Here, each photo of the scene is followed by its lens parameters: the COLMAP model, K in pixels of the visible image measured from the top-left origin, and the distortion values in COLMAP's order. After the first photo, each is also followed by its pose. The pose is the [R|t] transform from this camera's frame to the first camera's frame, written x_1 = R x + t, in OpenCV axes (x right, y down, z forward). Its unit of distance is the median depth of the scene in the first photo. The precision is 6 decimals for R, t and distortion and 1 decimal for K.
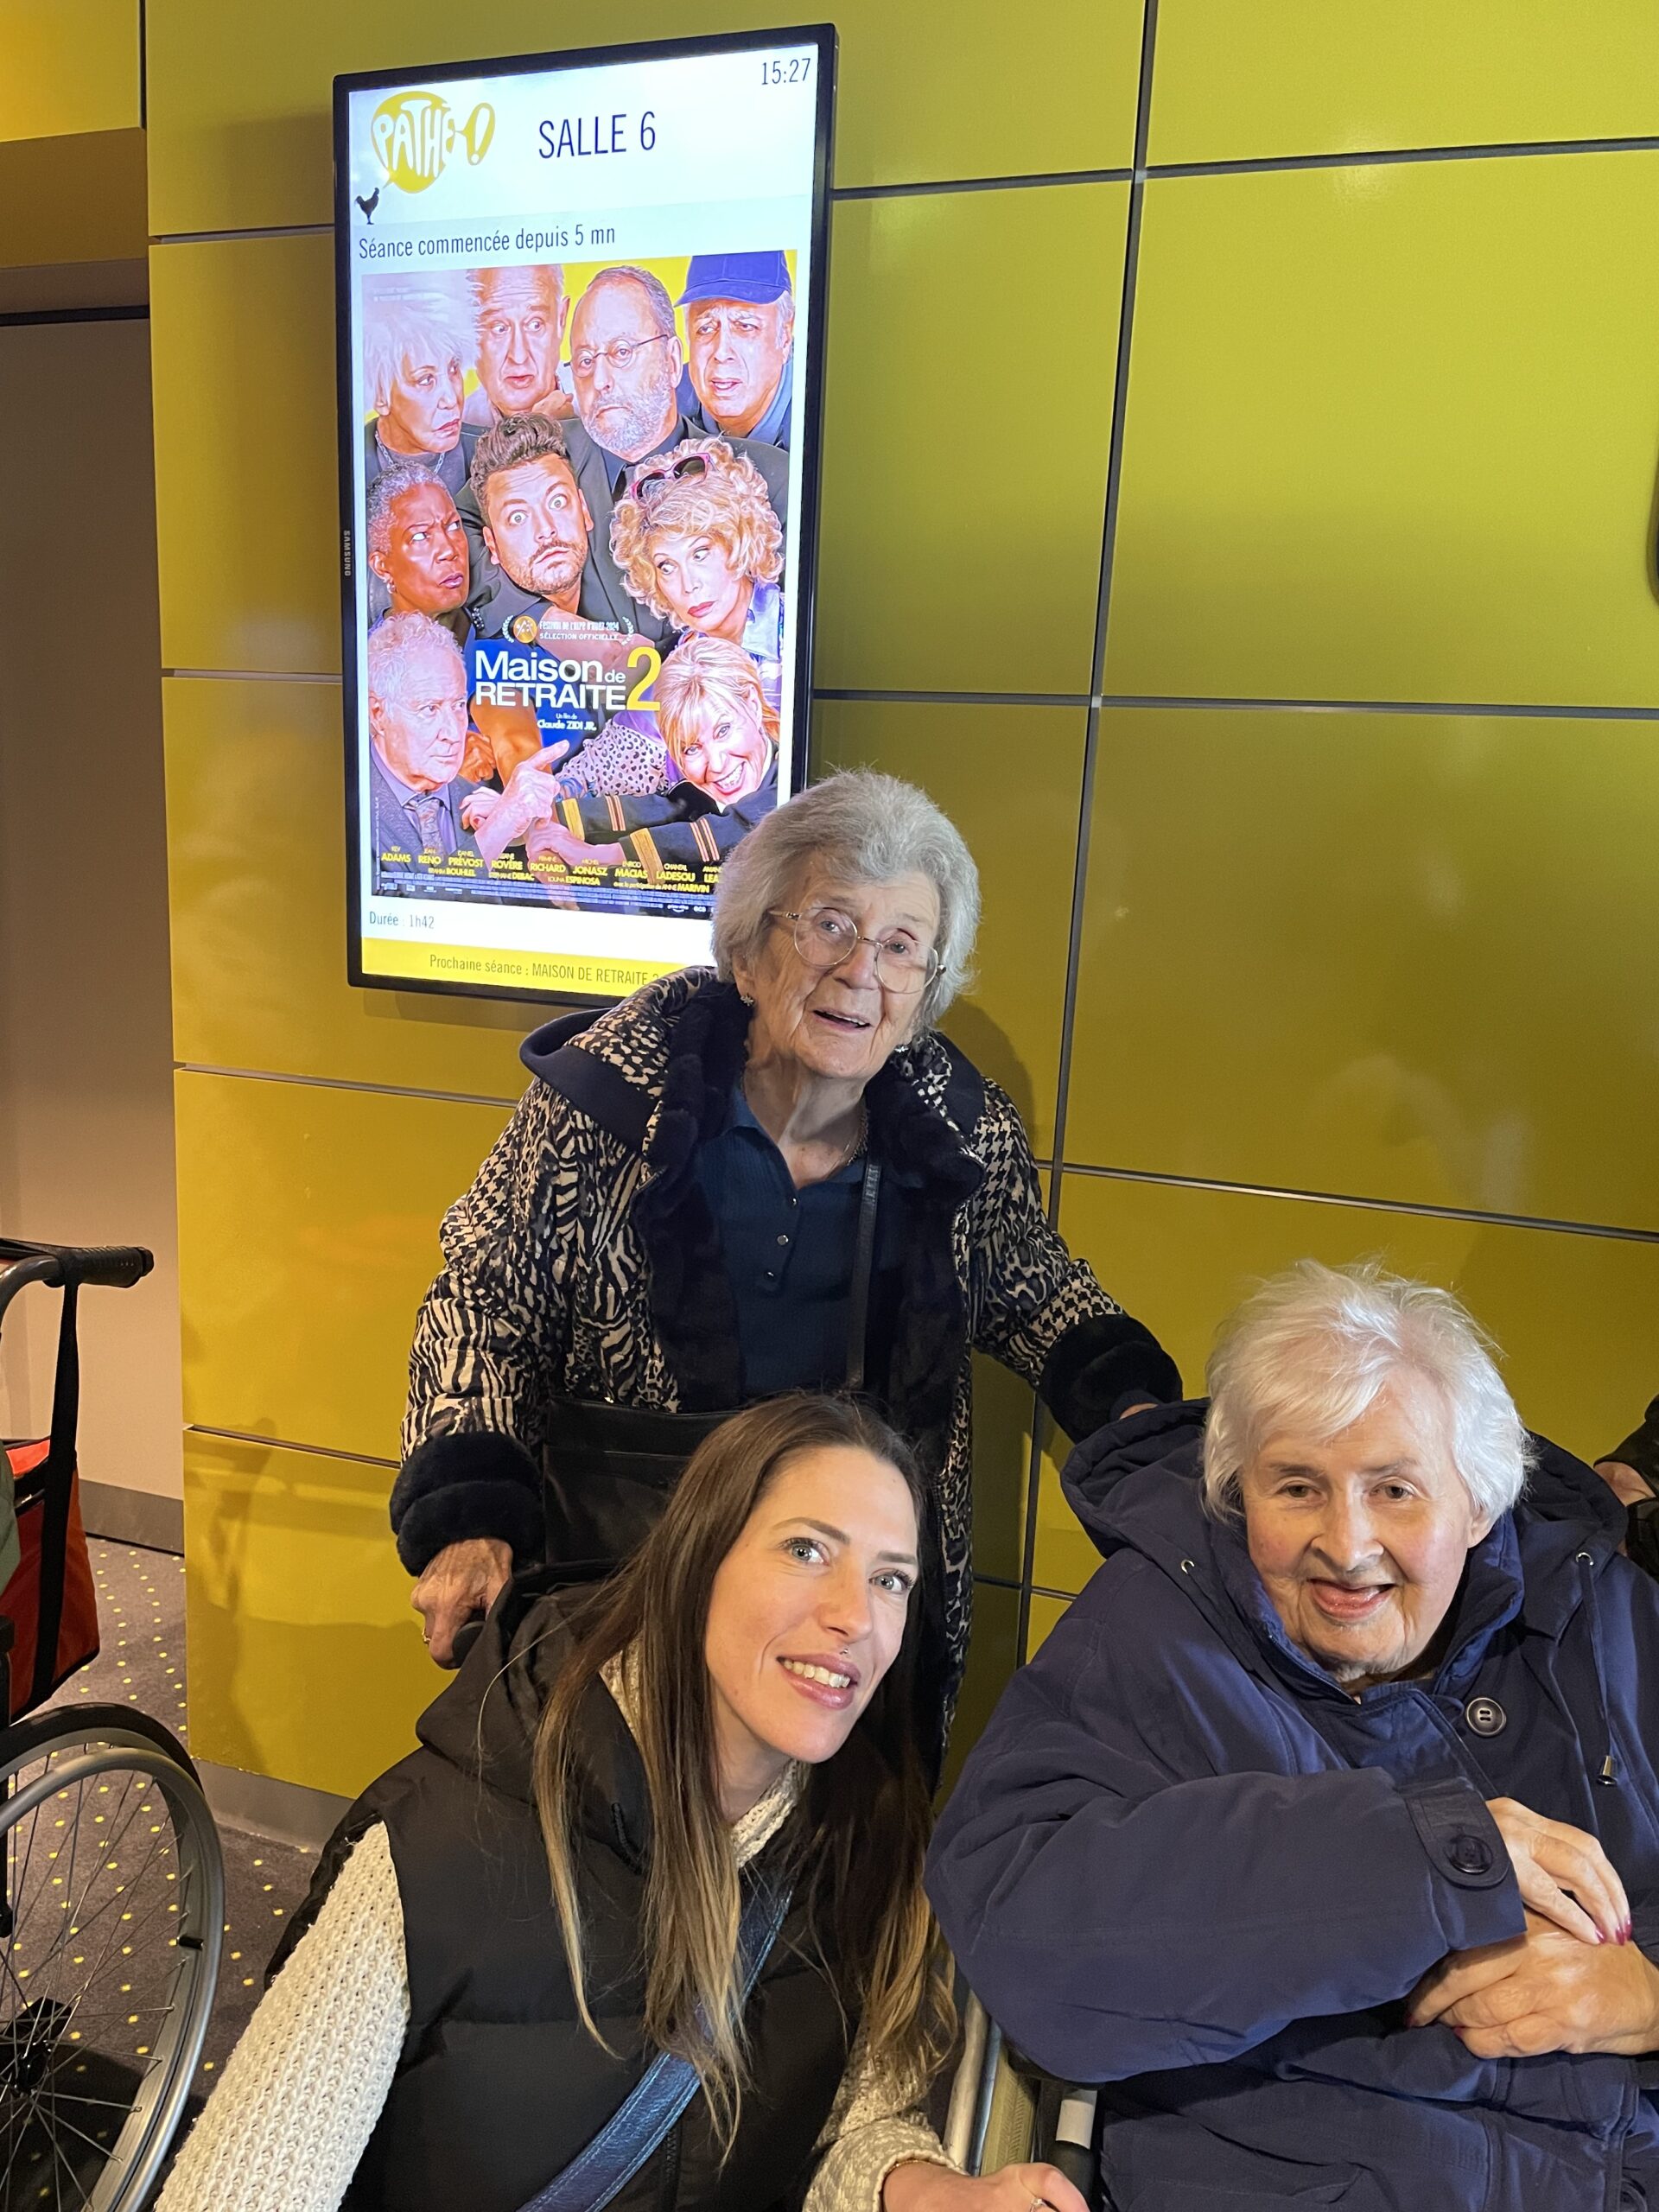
lens RADIAL K [[1605.2, 0, 827.4], [0, 1605.2, 1151.5], [0, 0, 1]] dist [0.004827, -0.023982]
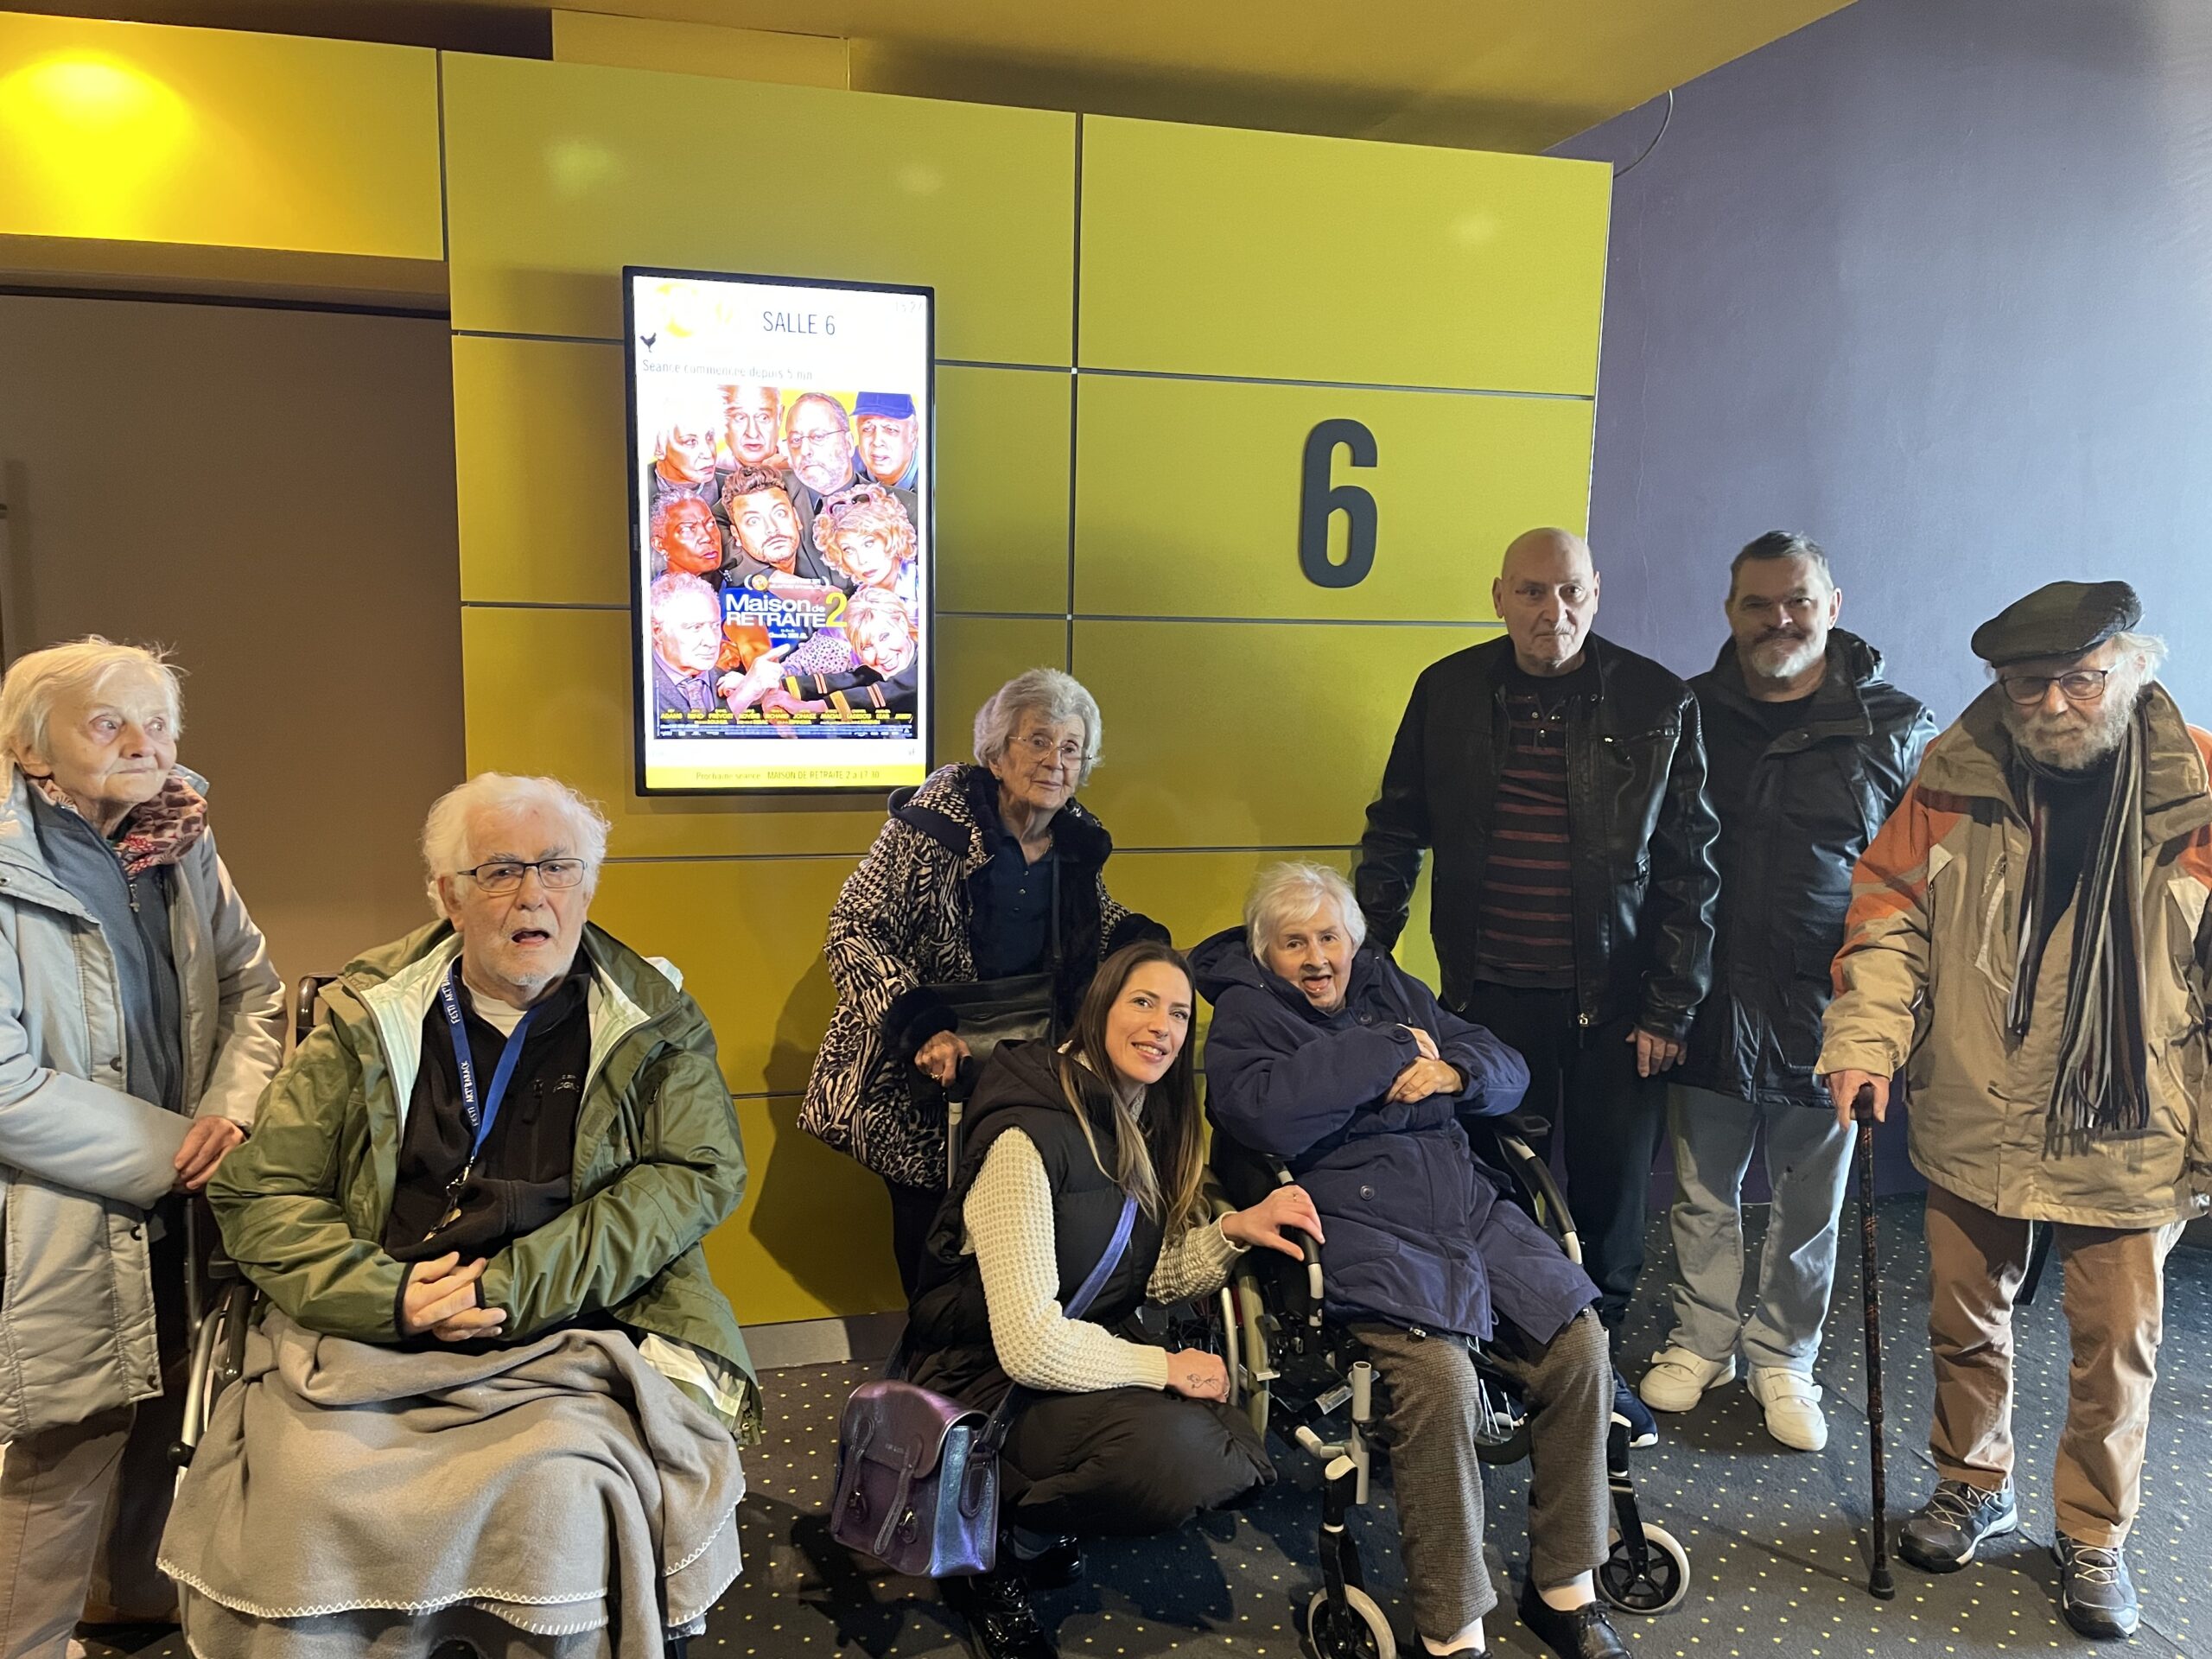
lens RADIAL K [[1605.2, 0, 1106.0], [0, 1605.2, 829.5], [0, 0, 1]] dist [0.004827, -0.023982]
pose [[0.846076, -0.111443, 0.521283, -0.825389], [0.131681, 0.991291, -0.001802, -0.006092], [-0.516542, 0.070168, 0.853382, -0.679977]]
